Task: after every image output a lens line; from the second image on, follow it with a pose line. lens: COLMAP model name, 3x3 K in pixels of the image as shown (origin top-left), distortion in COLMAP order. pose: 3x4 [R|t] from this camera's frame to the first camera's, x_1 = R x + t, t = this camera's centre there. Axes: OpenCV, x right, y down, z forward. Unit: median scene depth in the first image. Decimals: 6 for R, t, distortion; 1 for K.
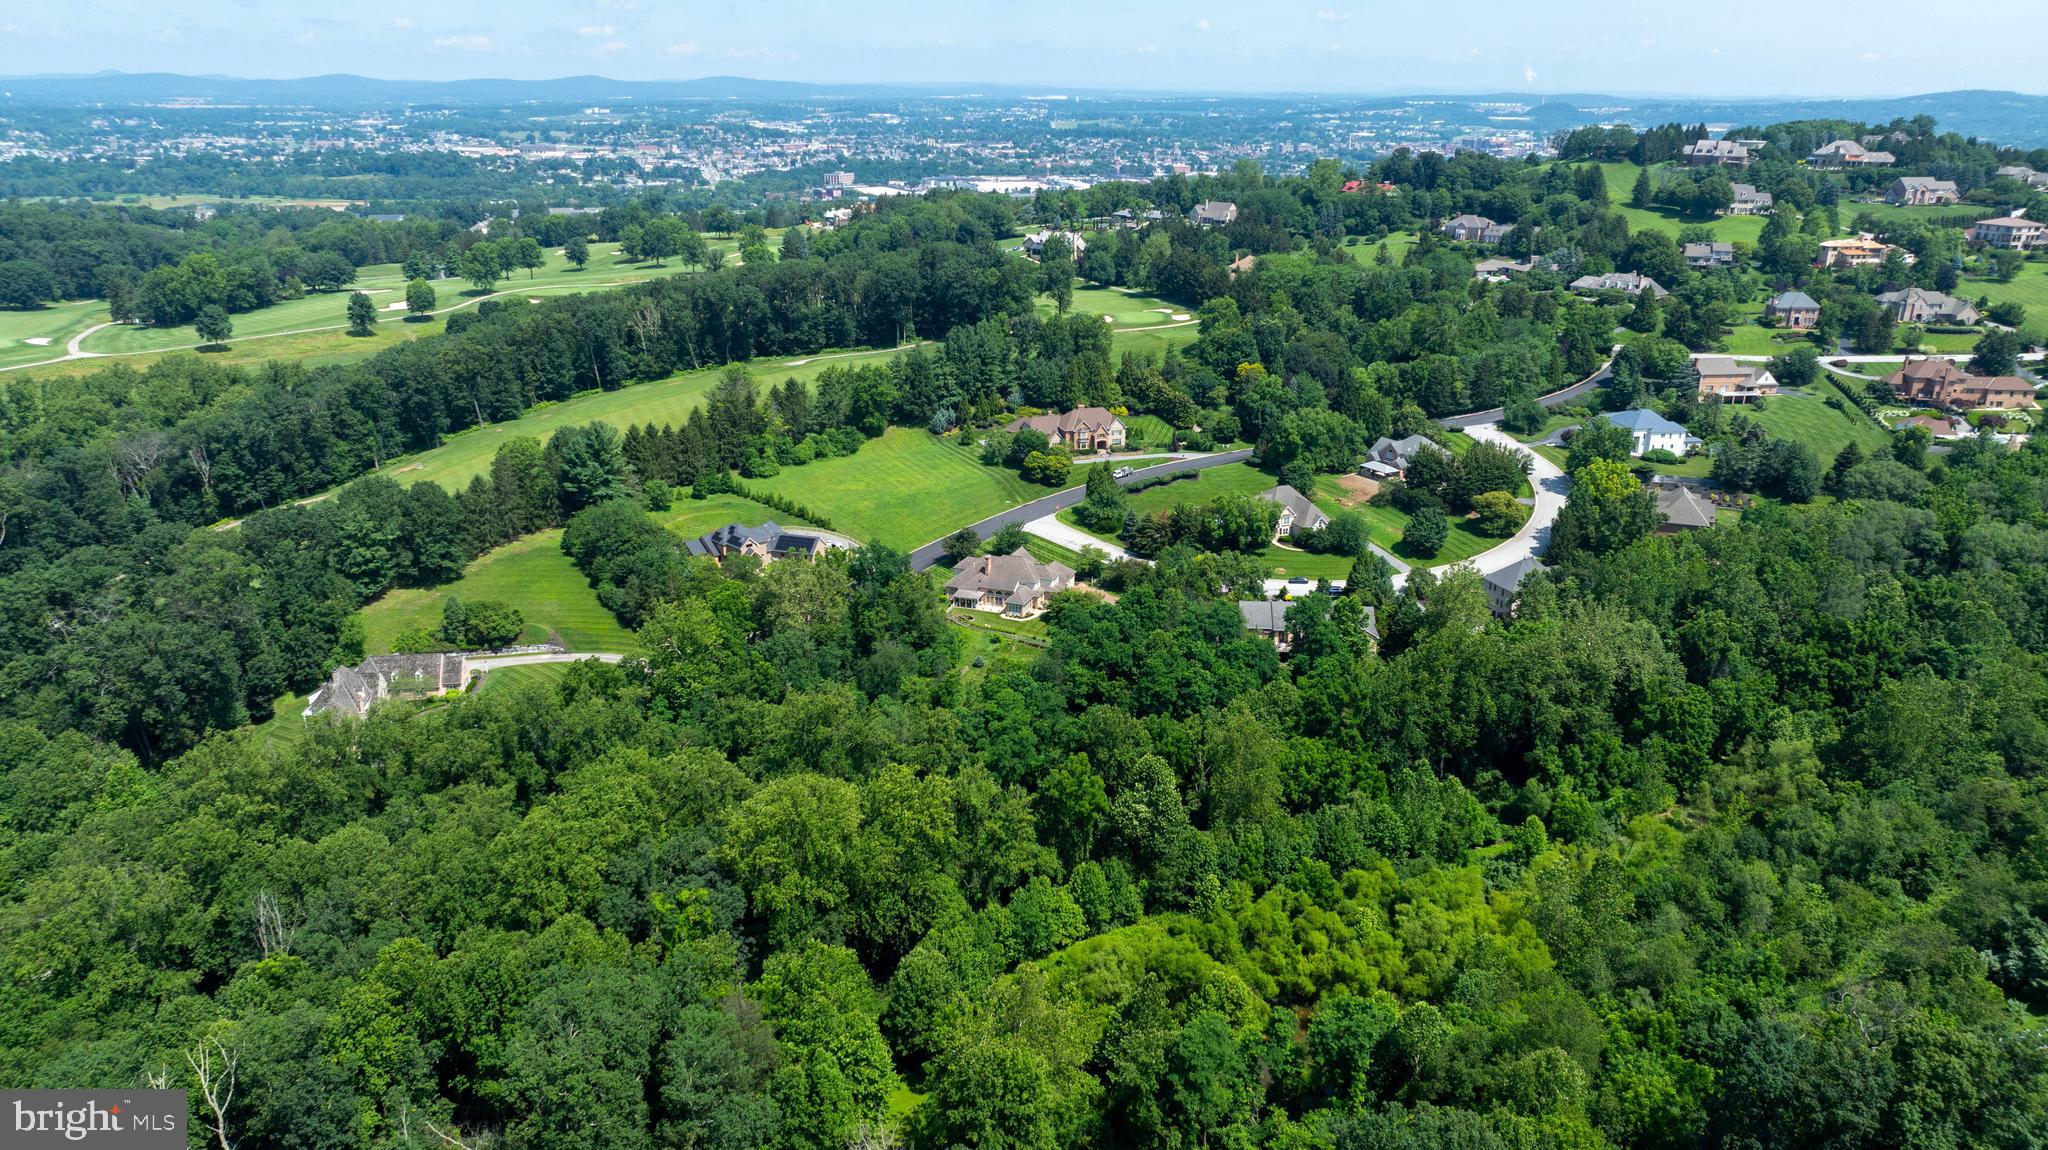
lens RADIAL K [[1439.1, 0, 1024.0], [0, 1439.1, 575.0], [0, 0, 1]] dist [-0.014974, -0.002950]
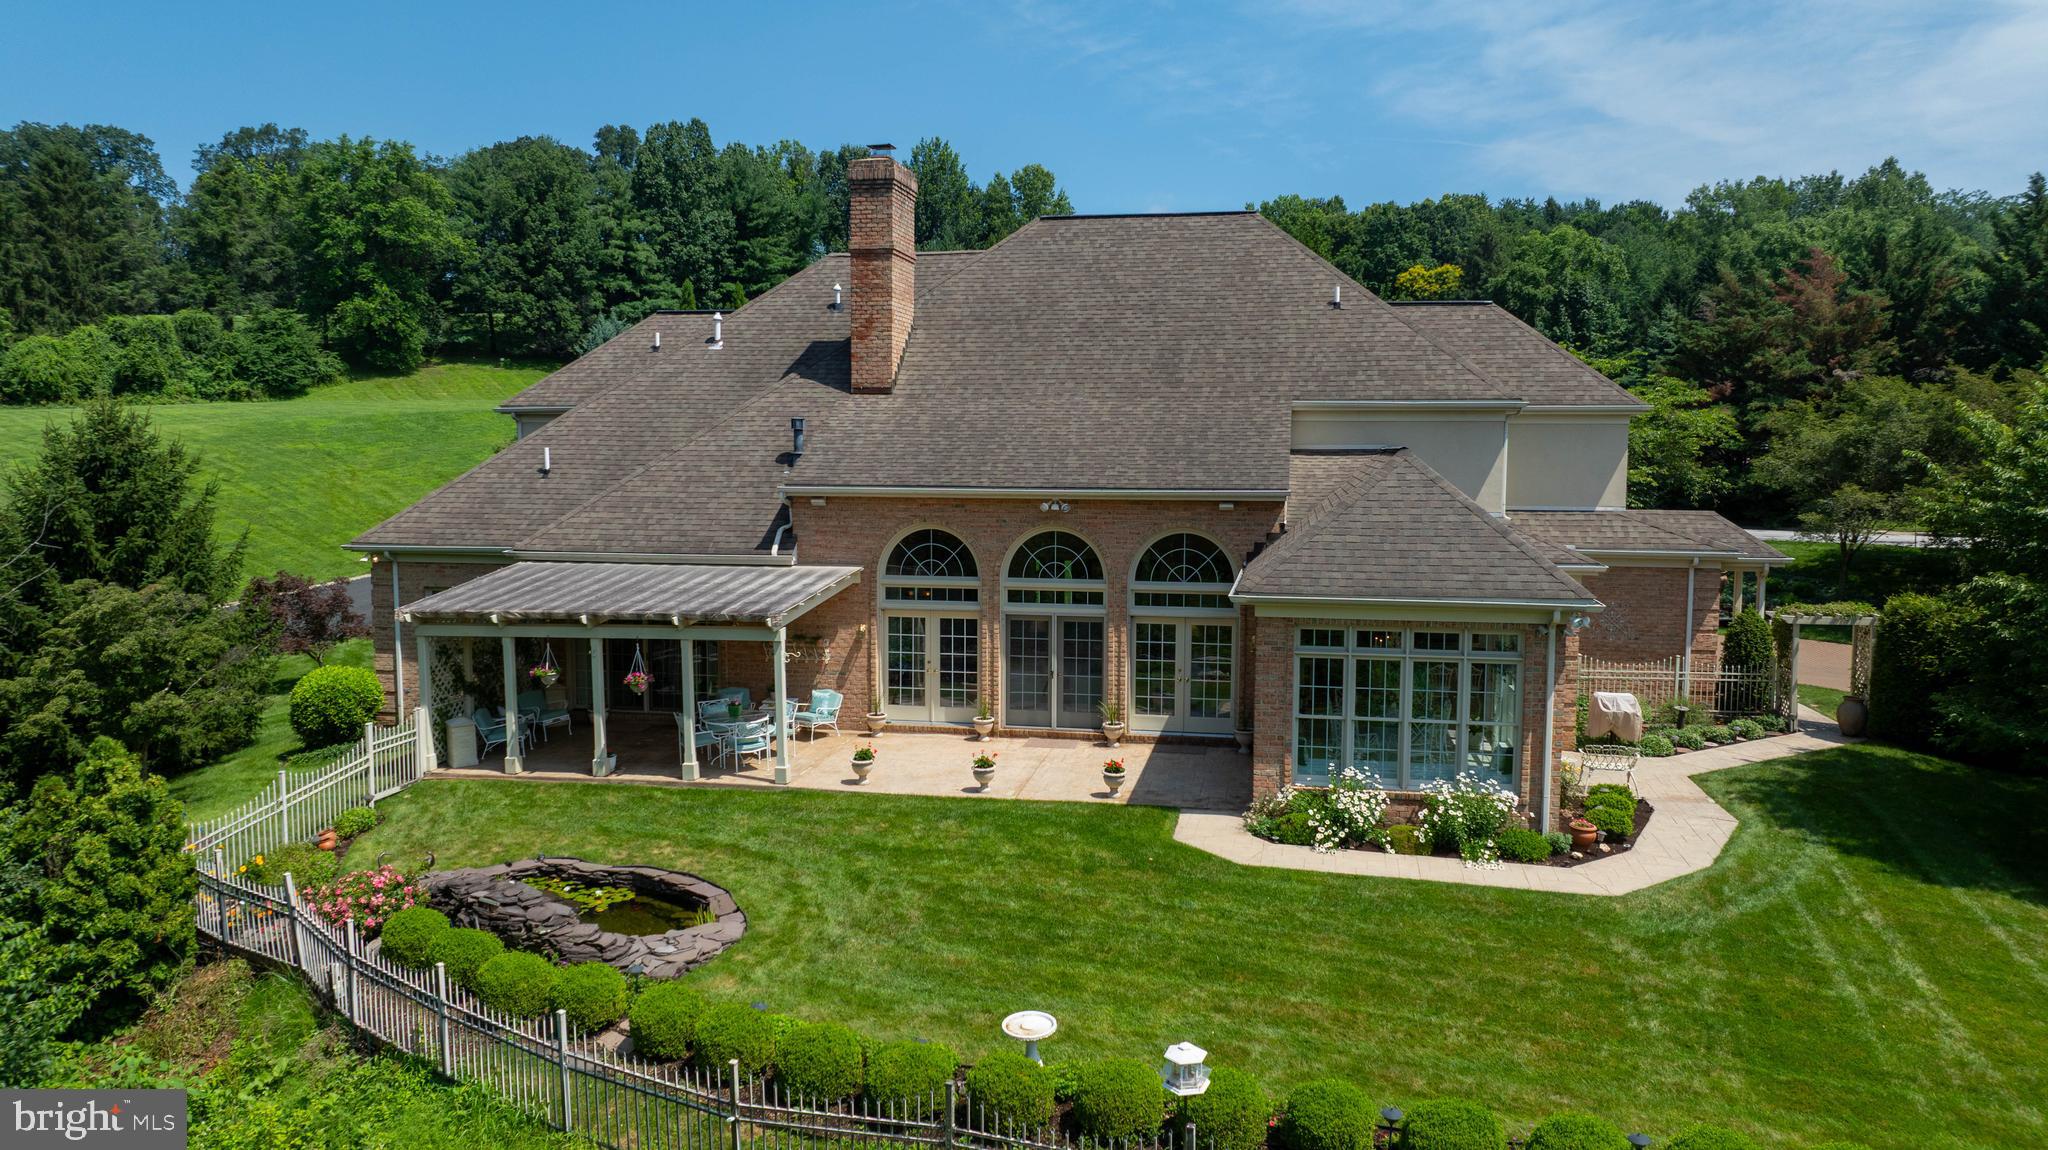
lens RADIAL K [[1439.1, 0, 1024.0], [0, 1439.1, 575.0], [0, 0, 1]] dist [-0.014974, -0.002950]
pose [[0.984454, -0.016033, 0.174907, -0.024076], [0.057411, 0.970498, -0.234172, 0.022686], [-0.165992, 0.240574, 0.956332, 0.691131]]
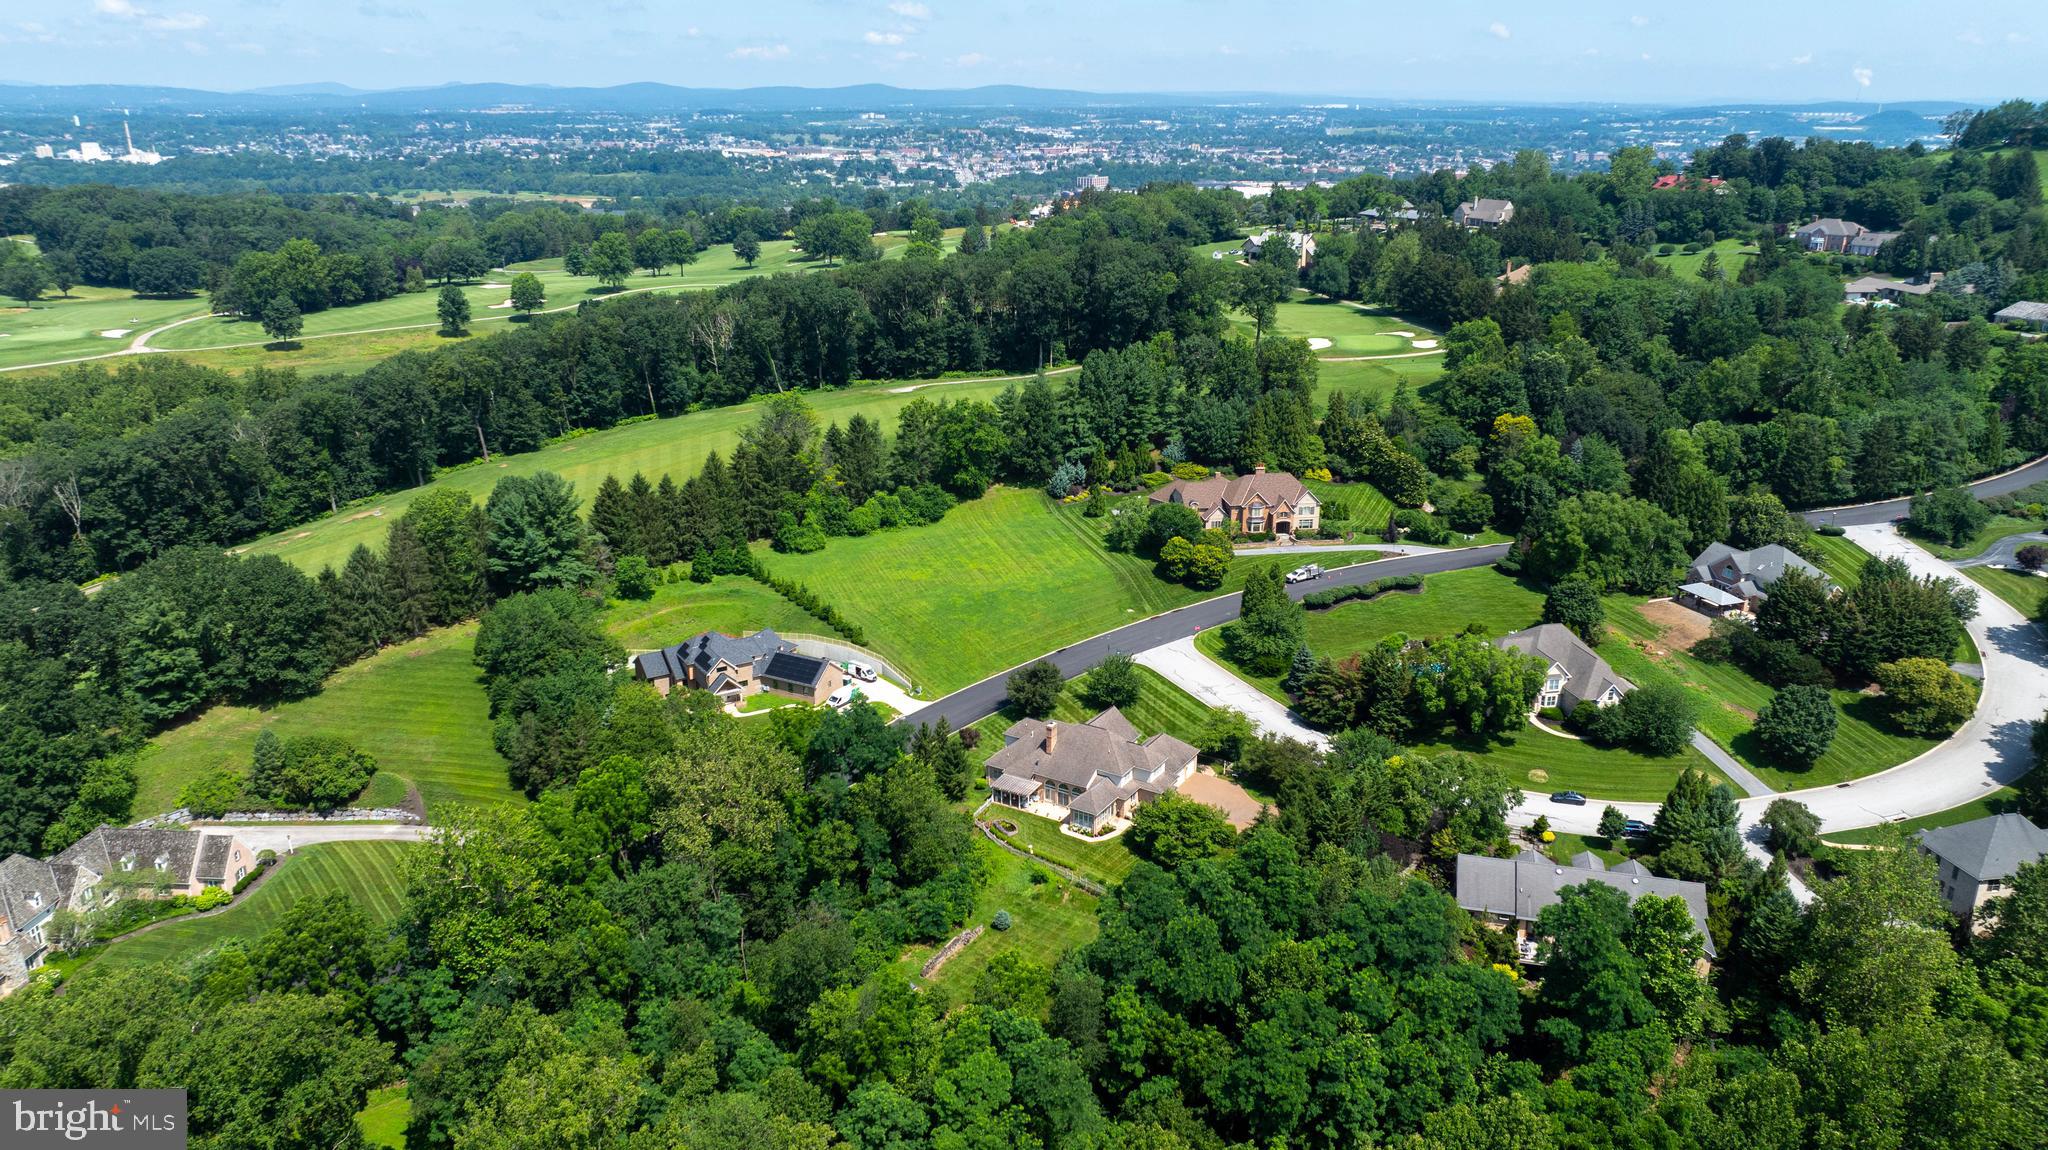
lens RADIAL K [[1439.1, 0, 1024.0], [0, 1439.1, 575.0], [0, 0, 1]] dist [-0.014974, -0.002950]
pose [[0.983197, 0.056943, -0.173439, 0.050891], [-0.057990, 0.998317, -0.000973, -0.057663], [0.173091, 0.011015, 0.984844, 0.284192]]
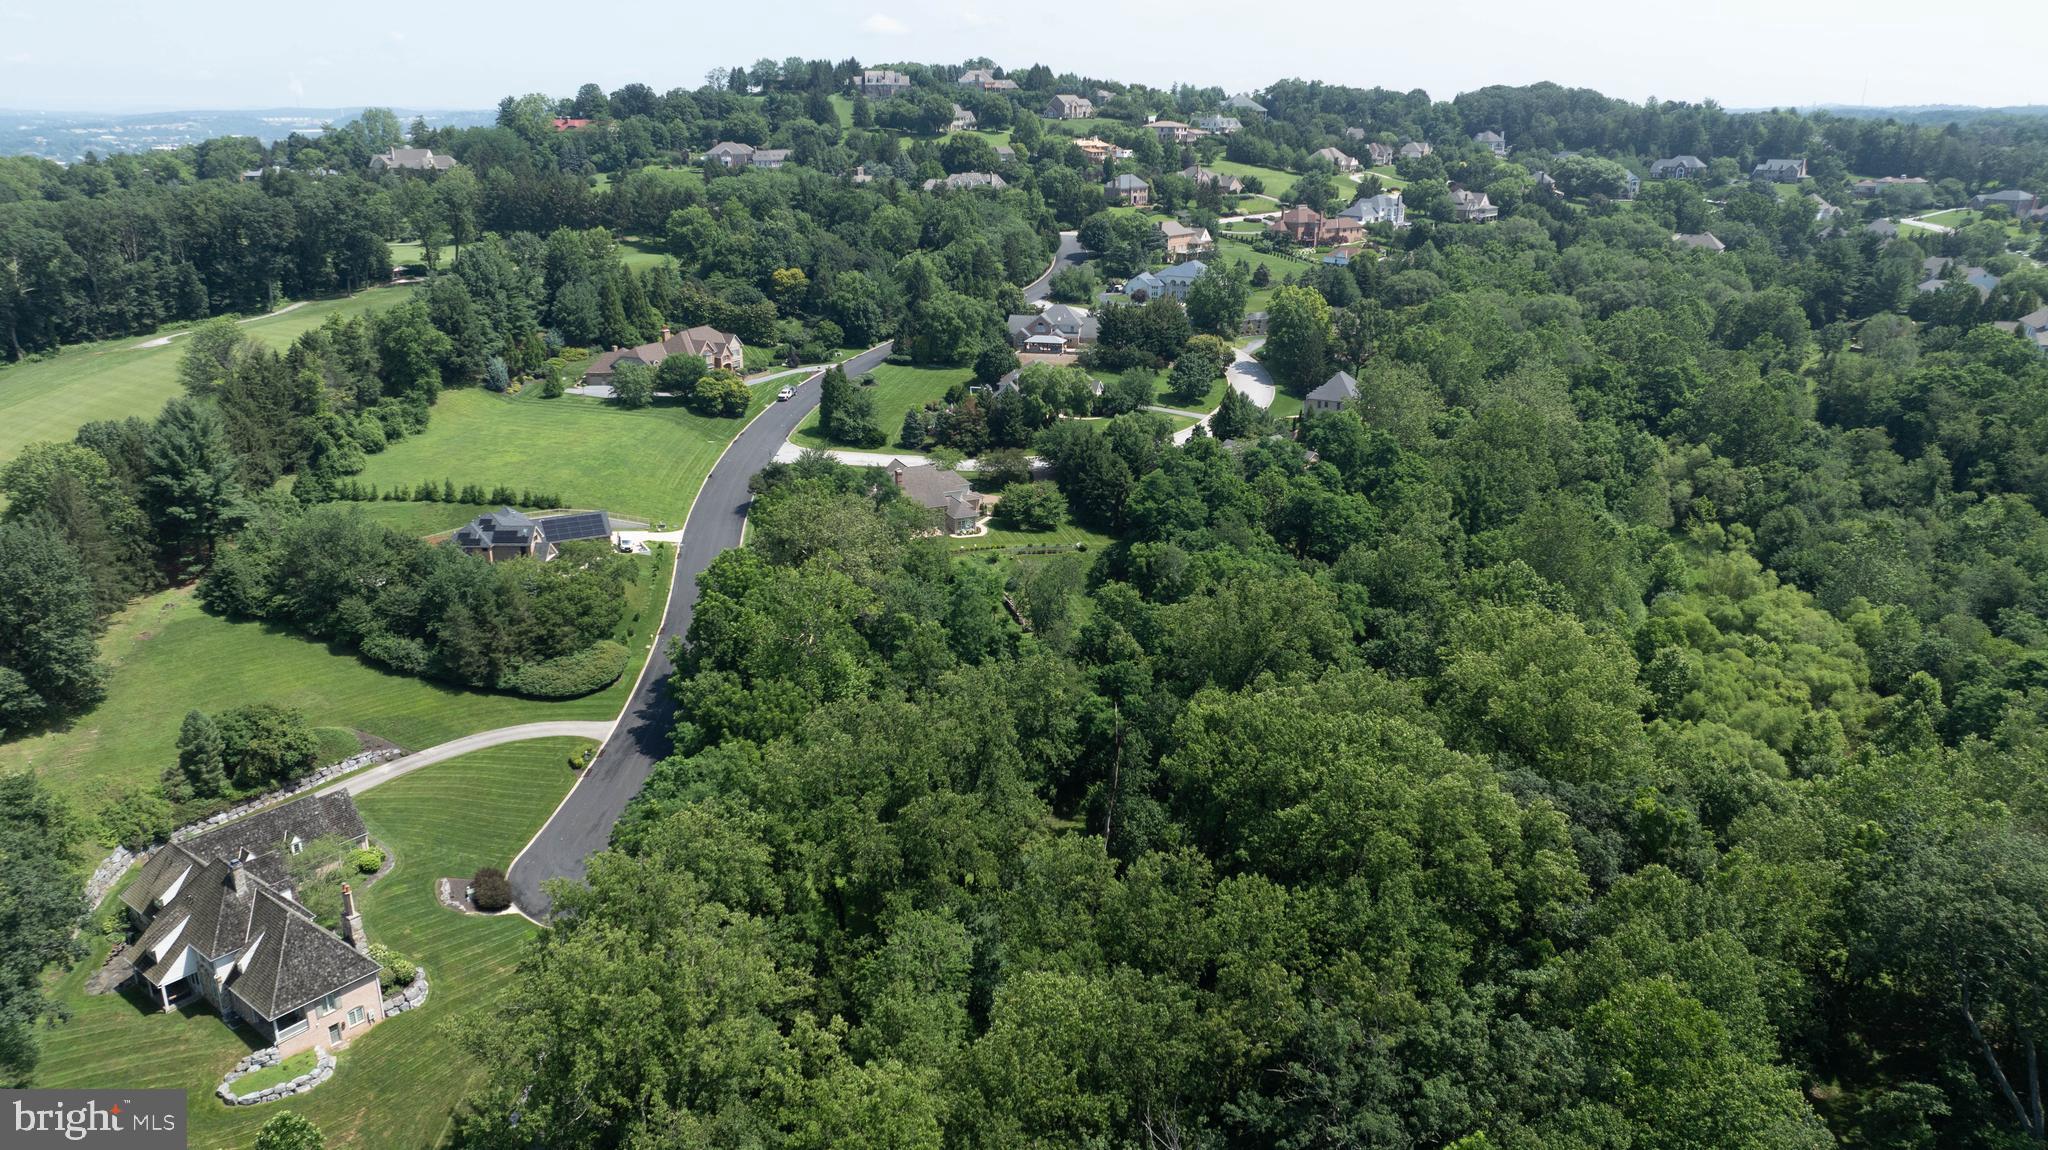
lens RADIAL K [[1439.1, 0, 1024.0], [0, 1439.1, 575.0], [0, 0, 1]] dist [-0.014974, -0.002950]
pose [[0.714030, -0.225519, 0.662799, -0.375596], [0.232391, 0.969370, 0.079477, -0.003603], [-0.660421, 0.097279, 0.744568, 0.288740]]
